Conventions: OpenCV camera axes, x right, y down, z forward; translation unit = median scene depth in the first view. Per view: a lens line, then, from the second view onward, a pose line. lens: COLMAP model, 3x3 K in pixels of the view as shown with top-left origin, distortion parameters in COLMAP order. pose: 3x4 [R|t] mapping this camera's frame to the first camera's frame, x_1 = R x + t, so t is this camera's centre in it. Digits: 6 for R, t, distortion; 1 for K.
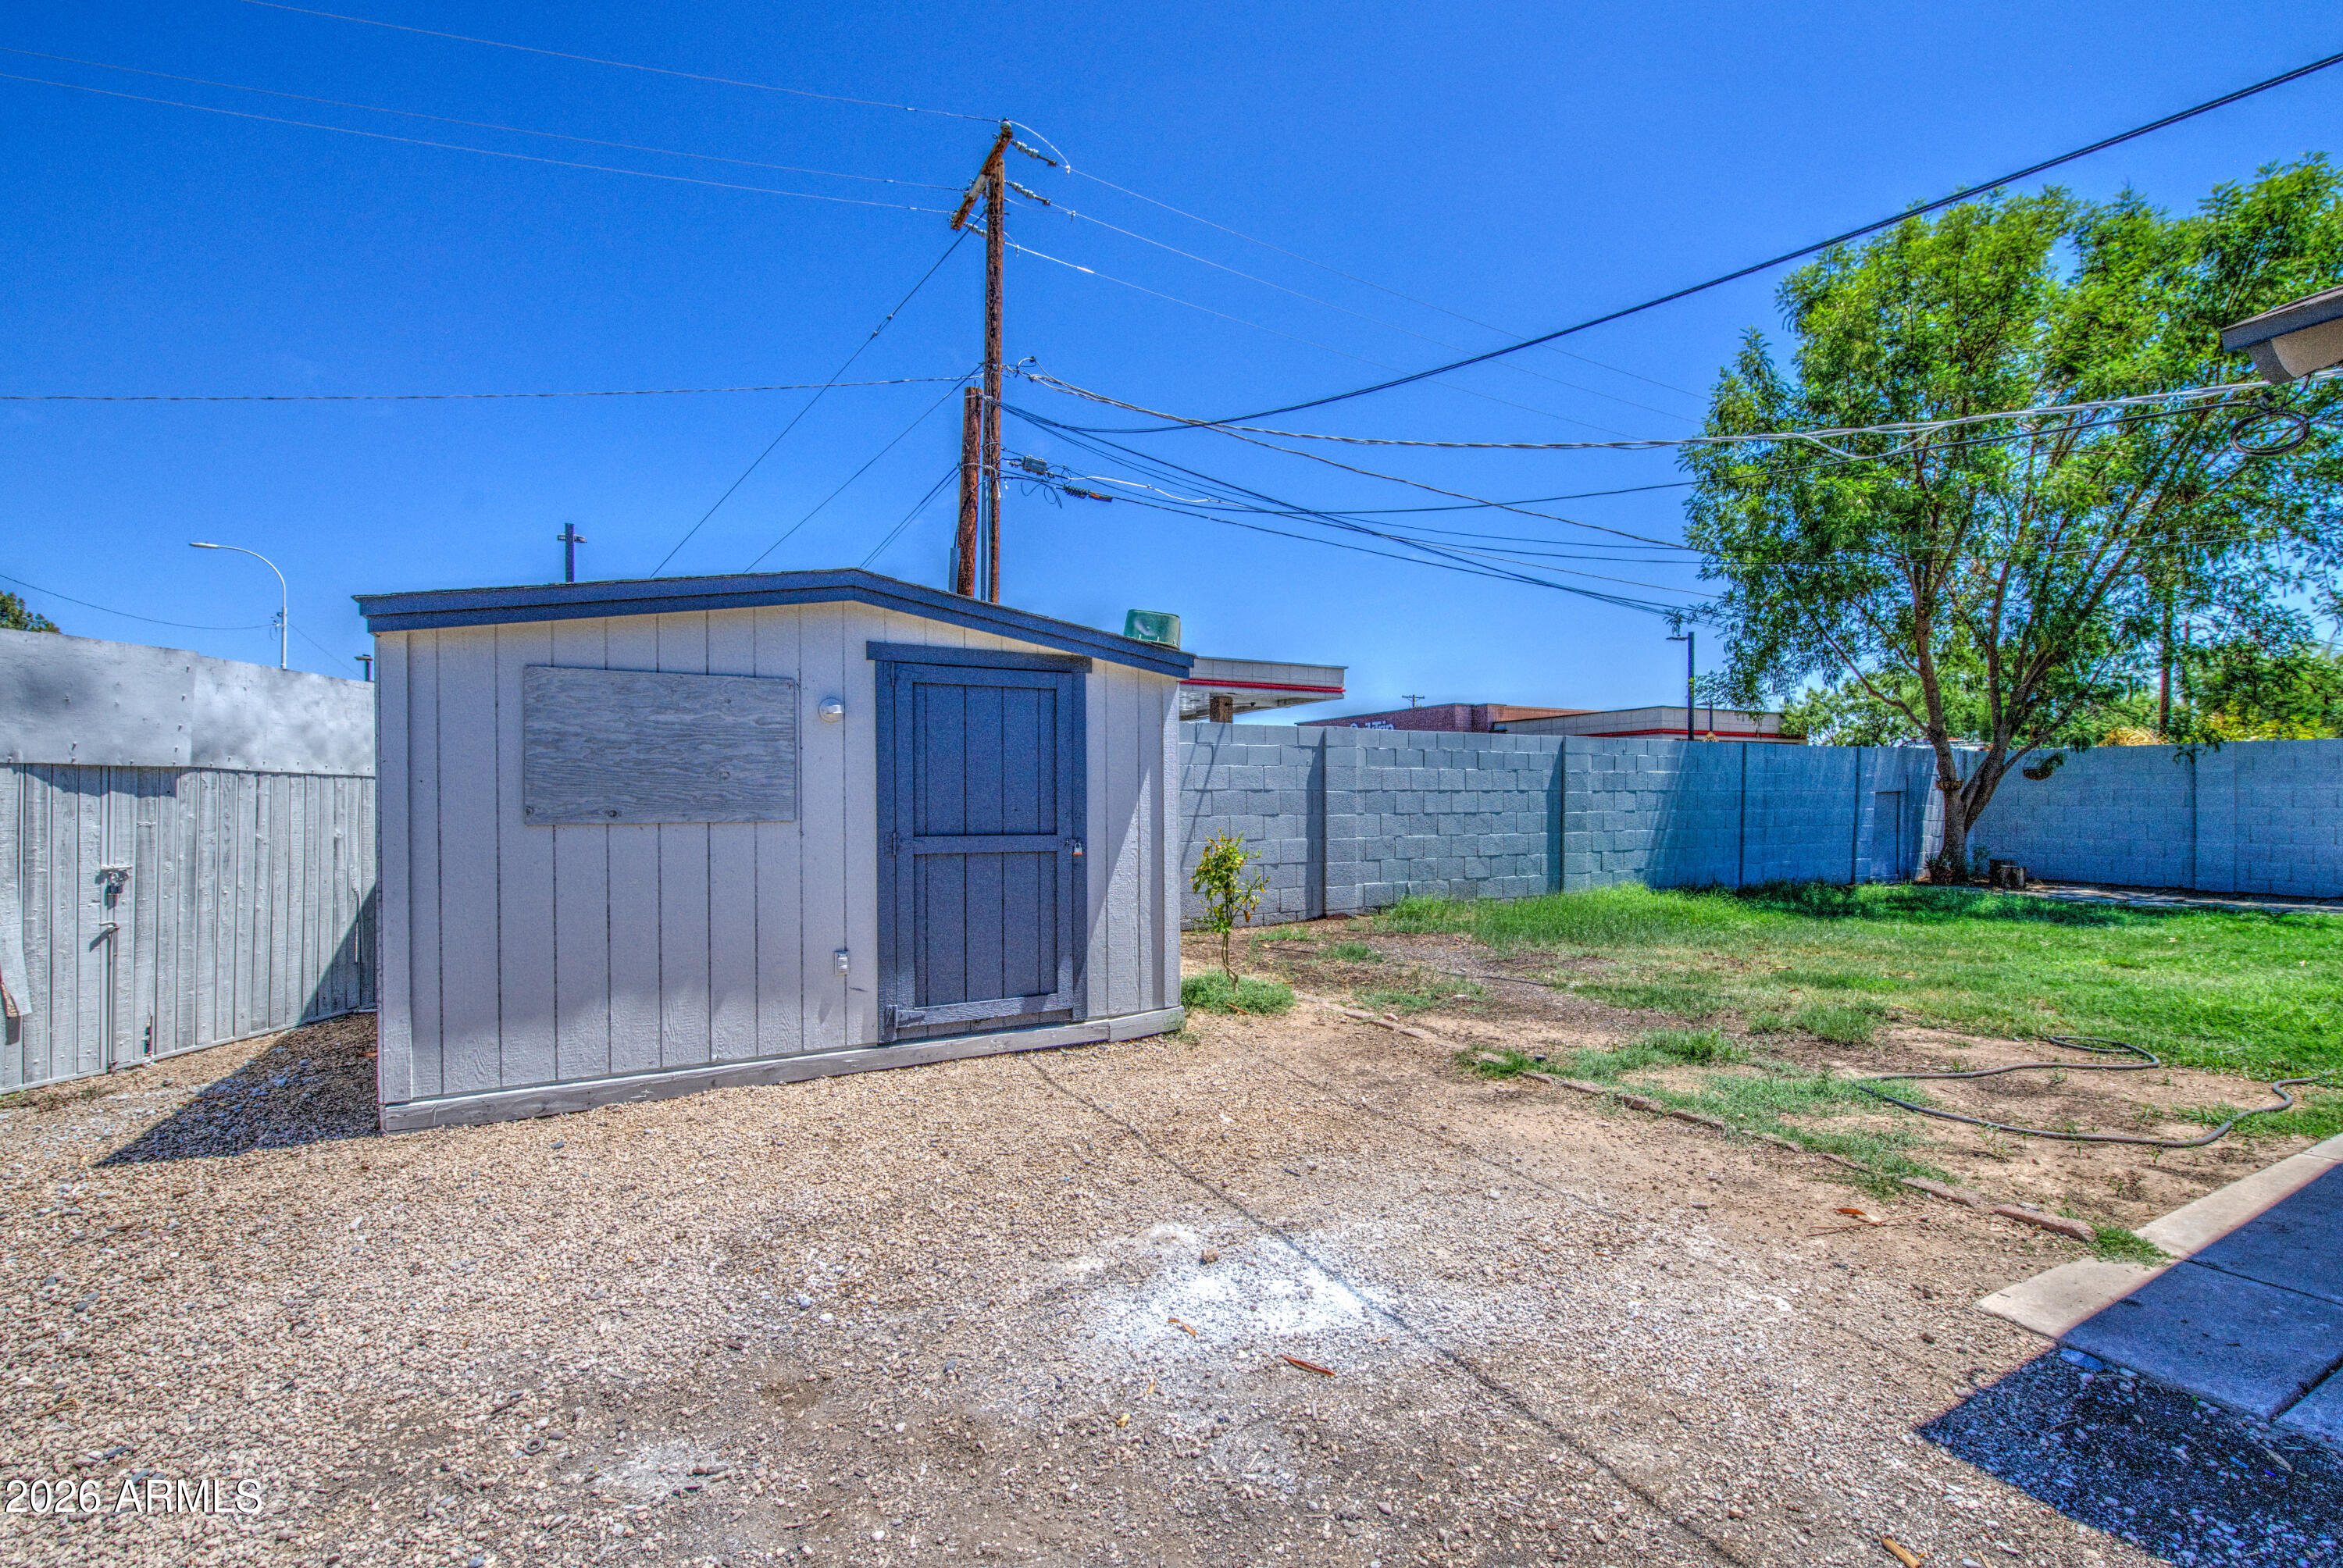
lens RADIAL K [[987.9, 0, 1171.5], [0, 987.9, 784.0], [0, 0, 1]] dist [-0.000193, -0.000043]
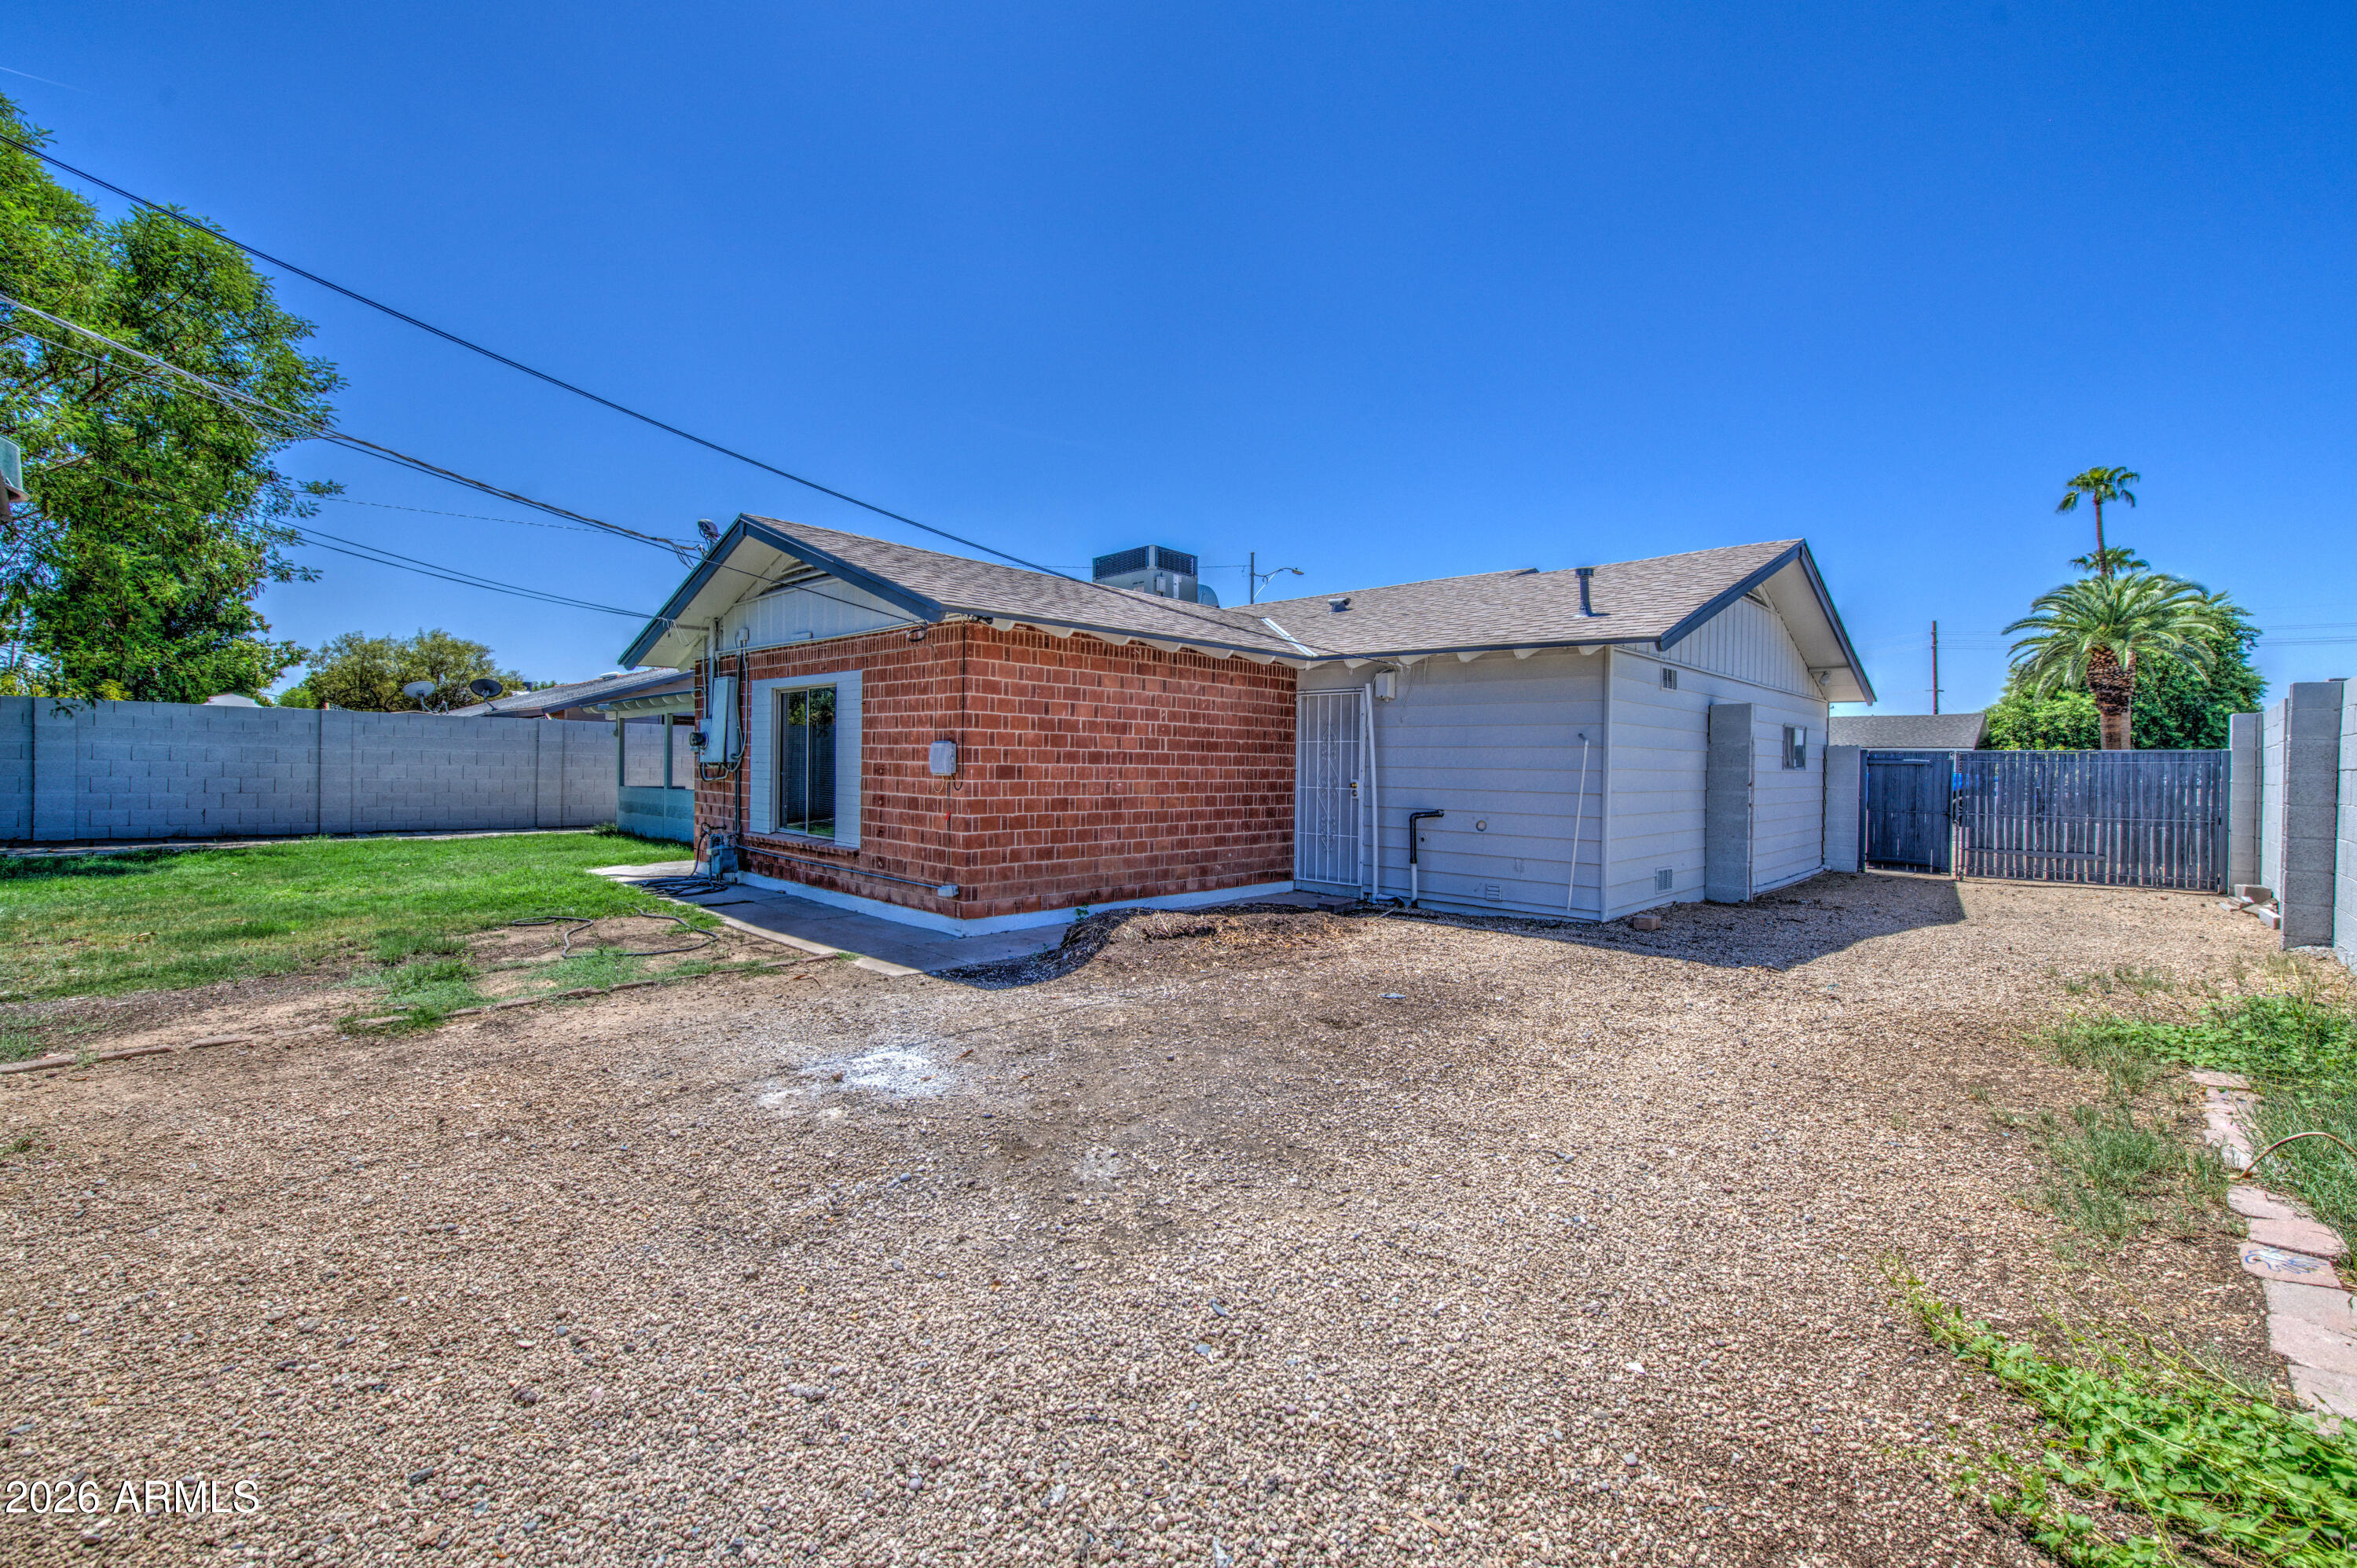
lens RADIAL K [[976.1, 0, 1205.4], [0, 976.1, 753.7], [0, 0, 1]] dist [-0.000972, -0.000339]
pose [[-0.332085, 0.010791, 0.943188, -1.376779], [-0.030548, 0.999287, -0.022188, 0.016471], [-0.942755, -0.036181, -0.331519, 0.904419]]
